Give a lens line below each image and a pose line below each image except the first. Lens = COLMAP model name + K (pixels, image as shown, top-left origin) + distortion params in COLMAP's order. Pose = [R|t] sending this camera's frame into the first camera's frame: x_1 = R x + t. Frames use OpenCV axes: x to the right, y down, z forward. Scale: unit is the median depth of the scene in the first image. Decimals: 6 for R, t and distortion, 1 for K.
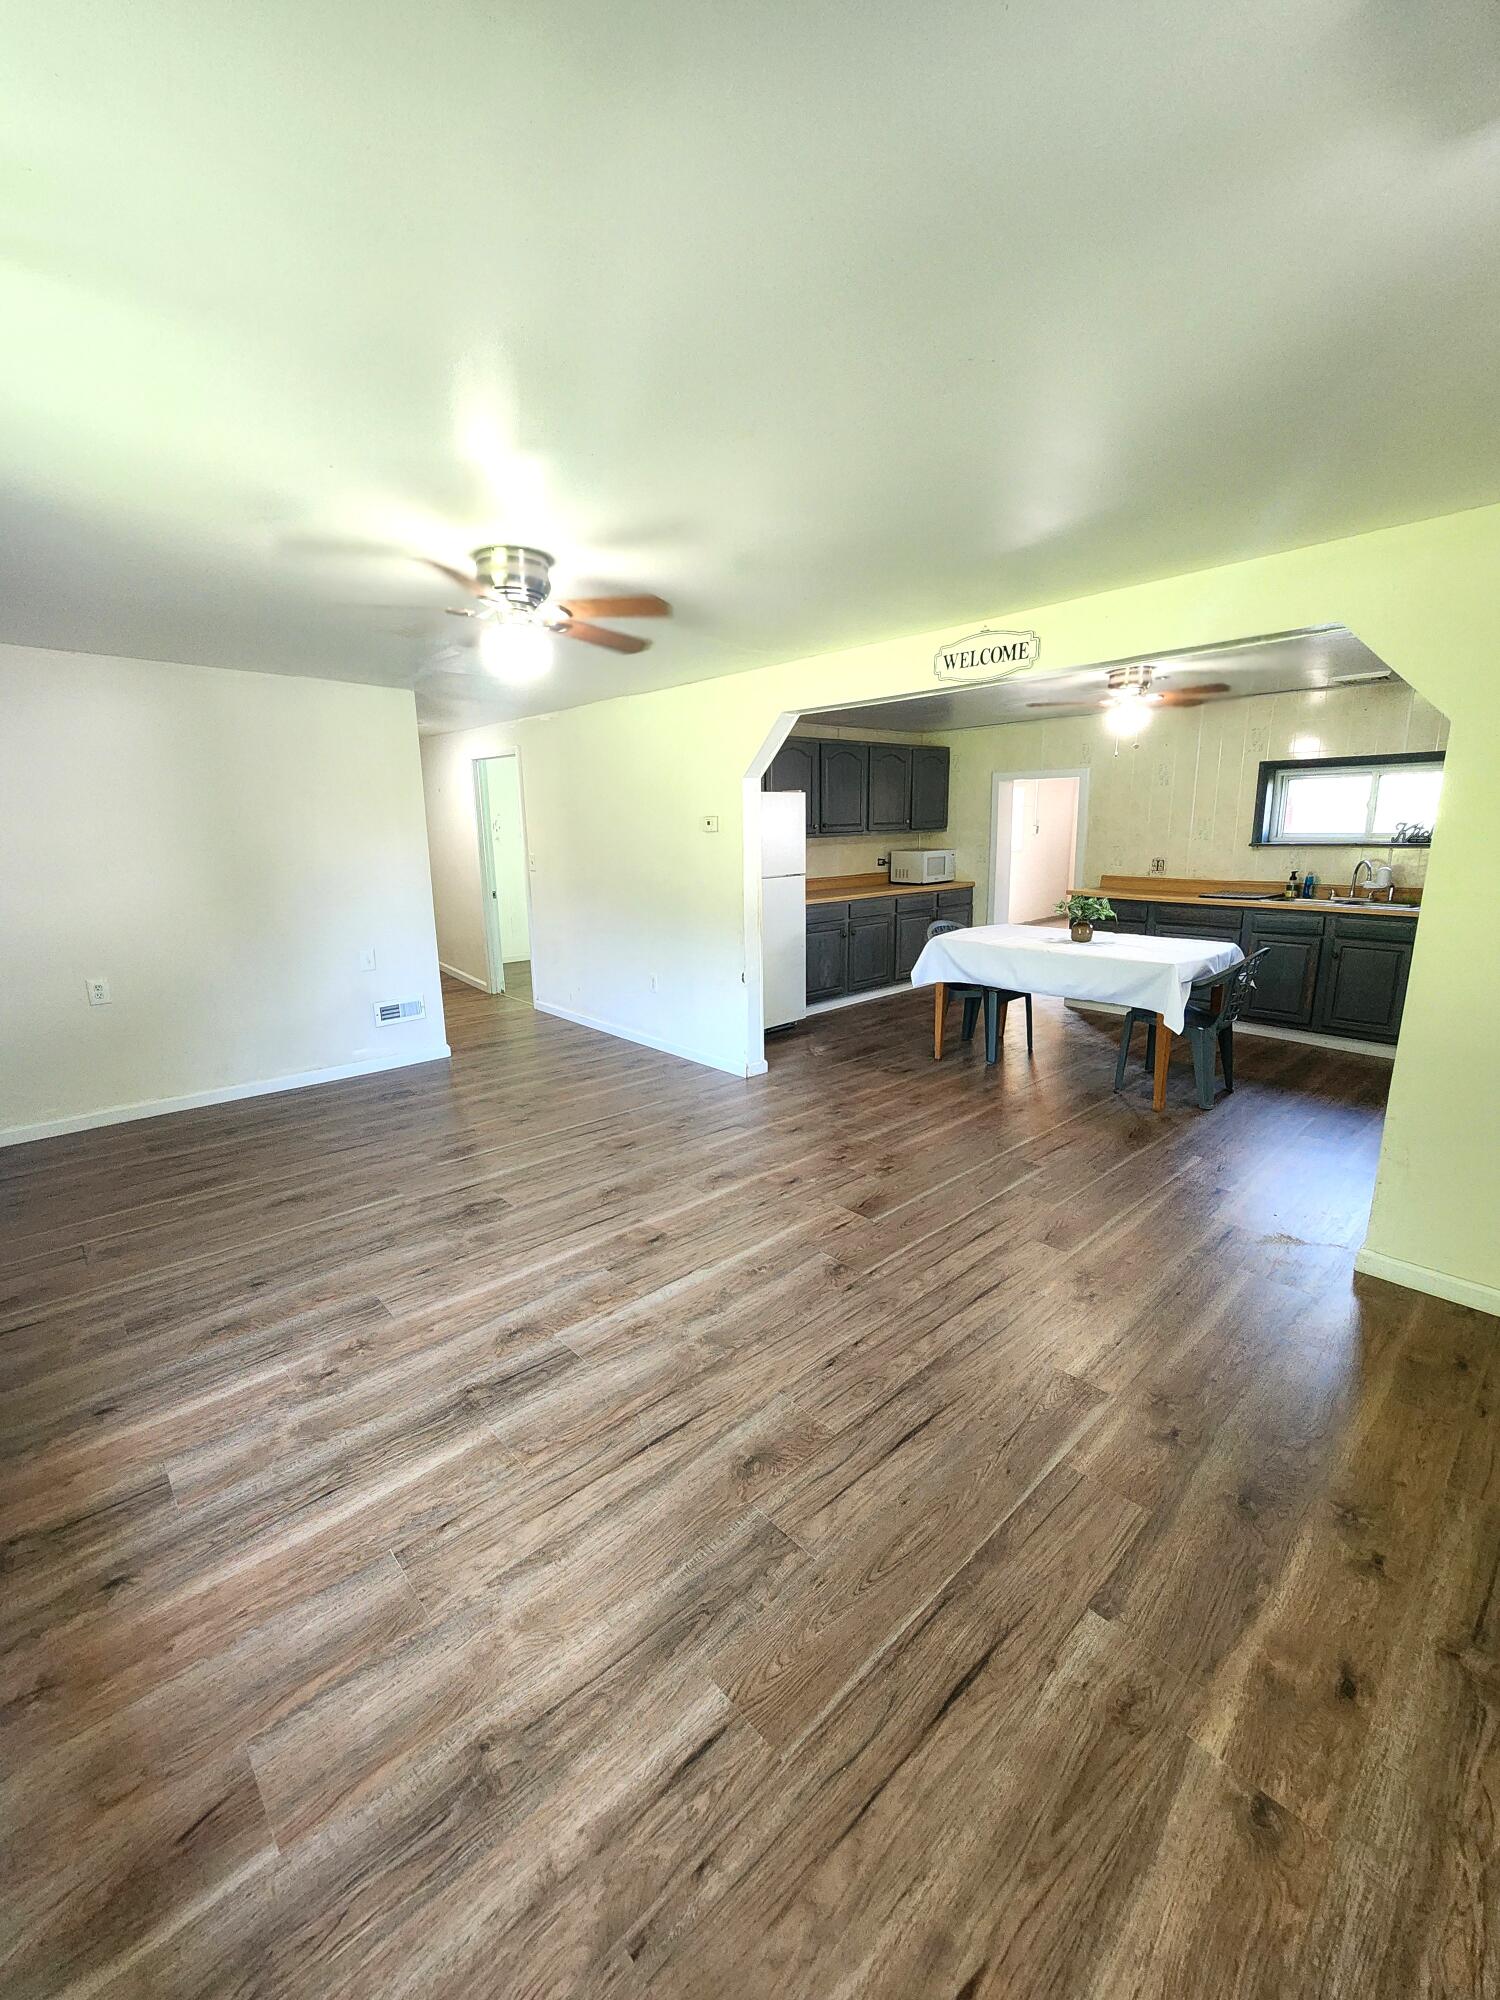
lens RADIAL K [[827.5, 0, 754.3], [0, 827.5, 986.6], [0, 0, 1]] dist [0.000214, -0.000155]
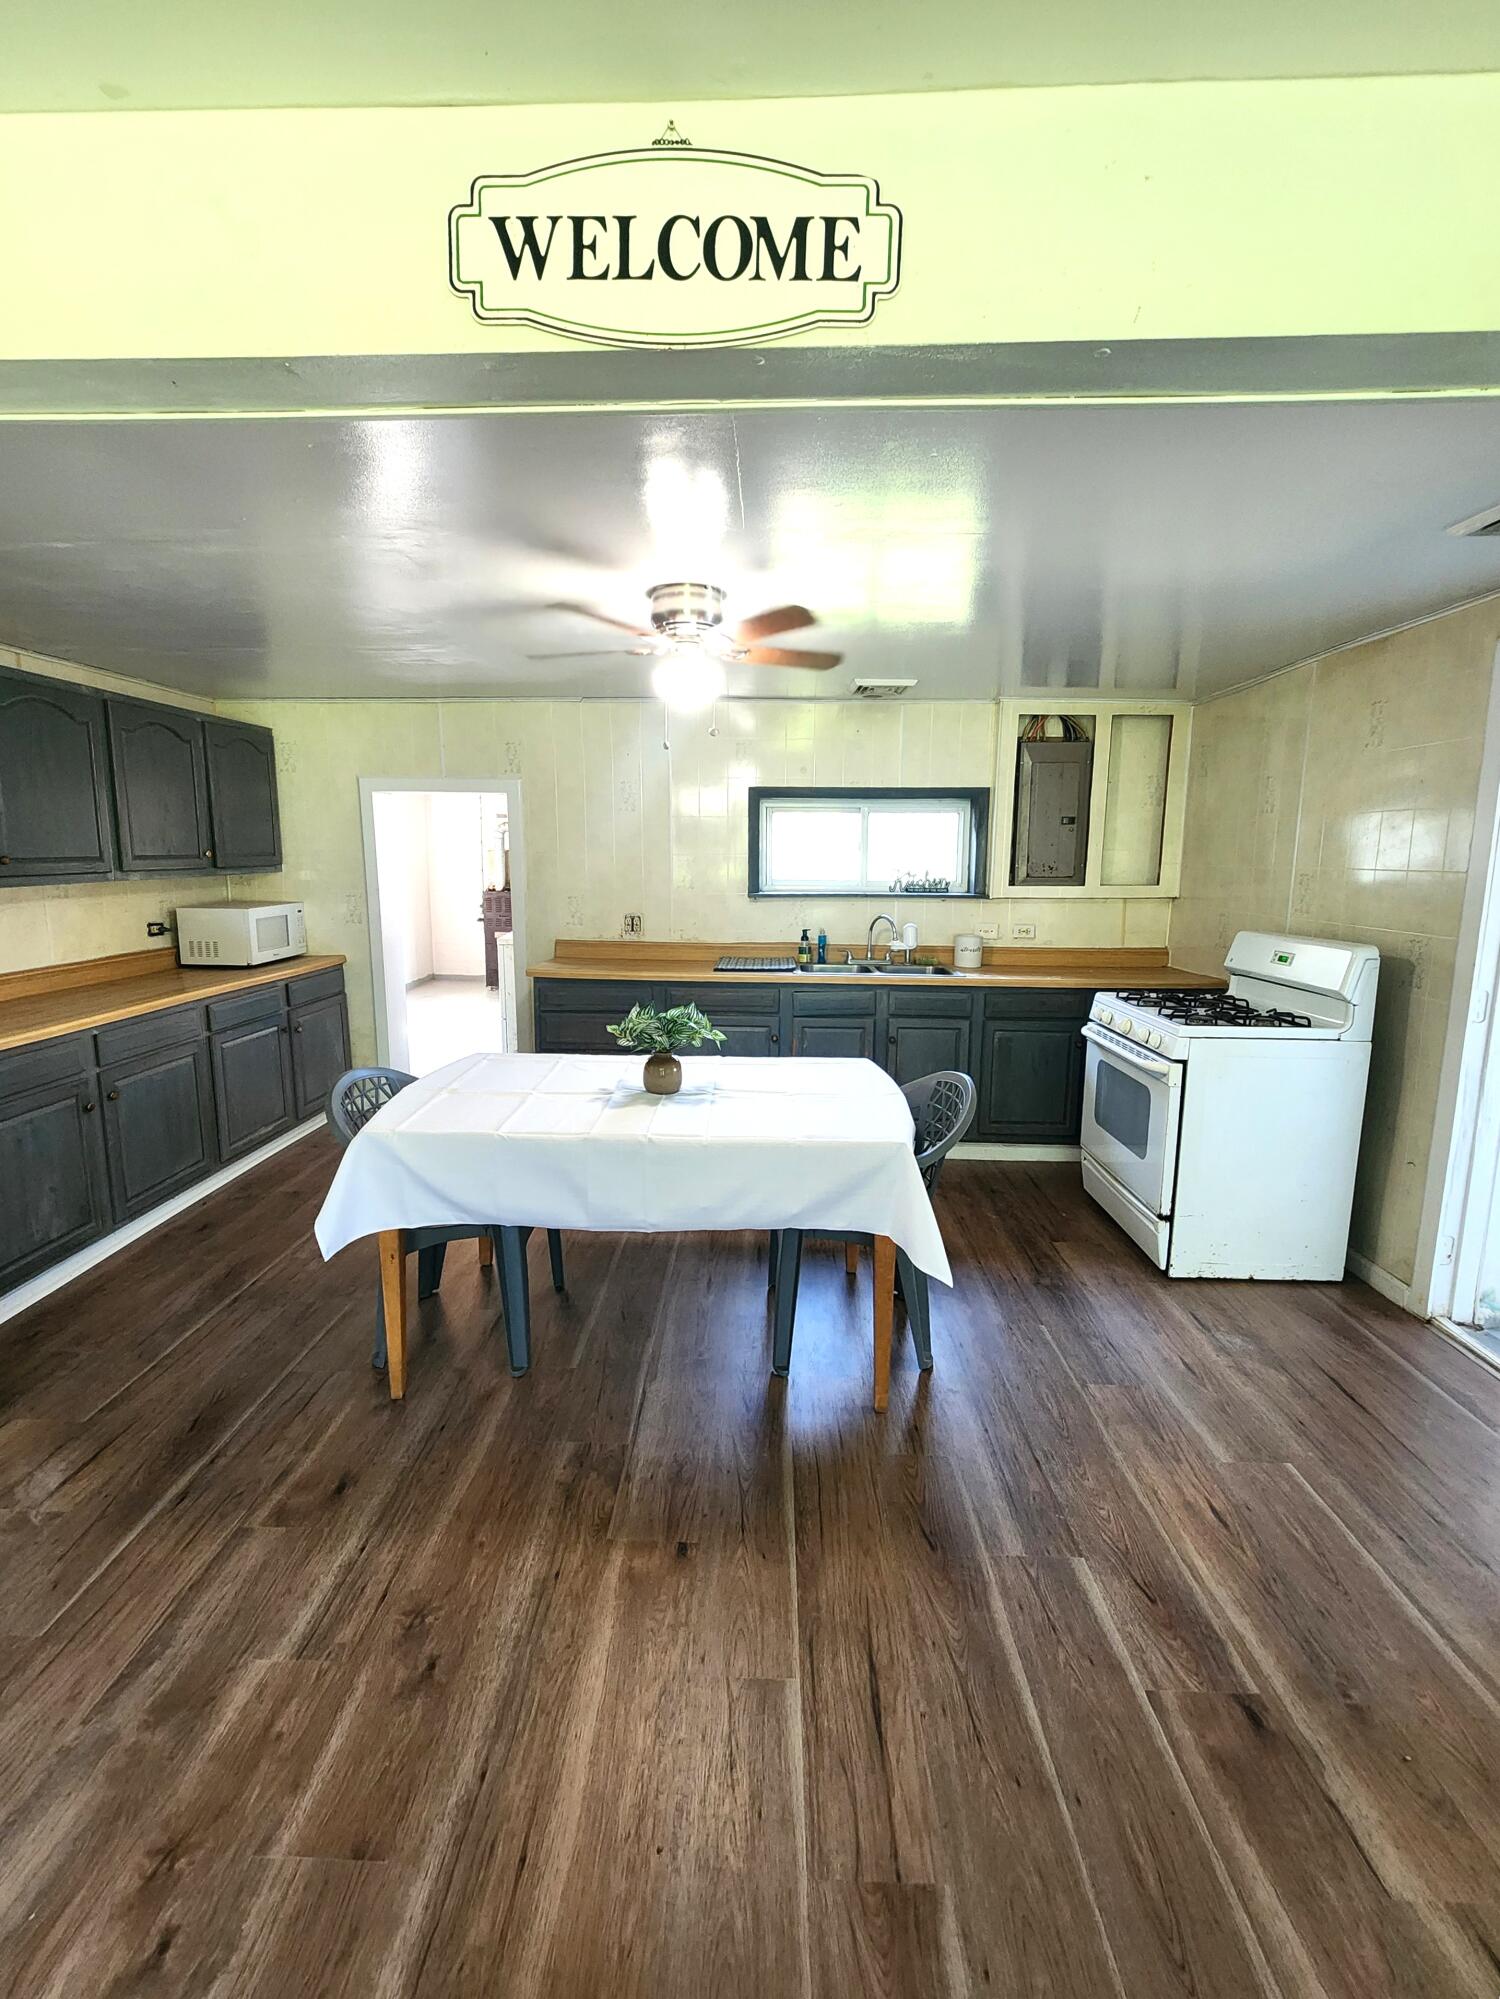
lens RADIAL K [[827.1, 0, 733.6], [0, 827.1, 981.6], [0, 0, 1]] dist [0.000214, -0.000155]
pose [[0.704635, -0.086414, 0.704289, 0.054840], [0.118185, 0.992985, 0.003593, -0.105794], [-0.699659, 0.080705, 0.709904, 0.519768]]
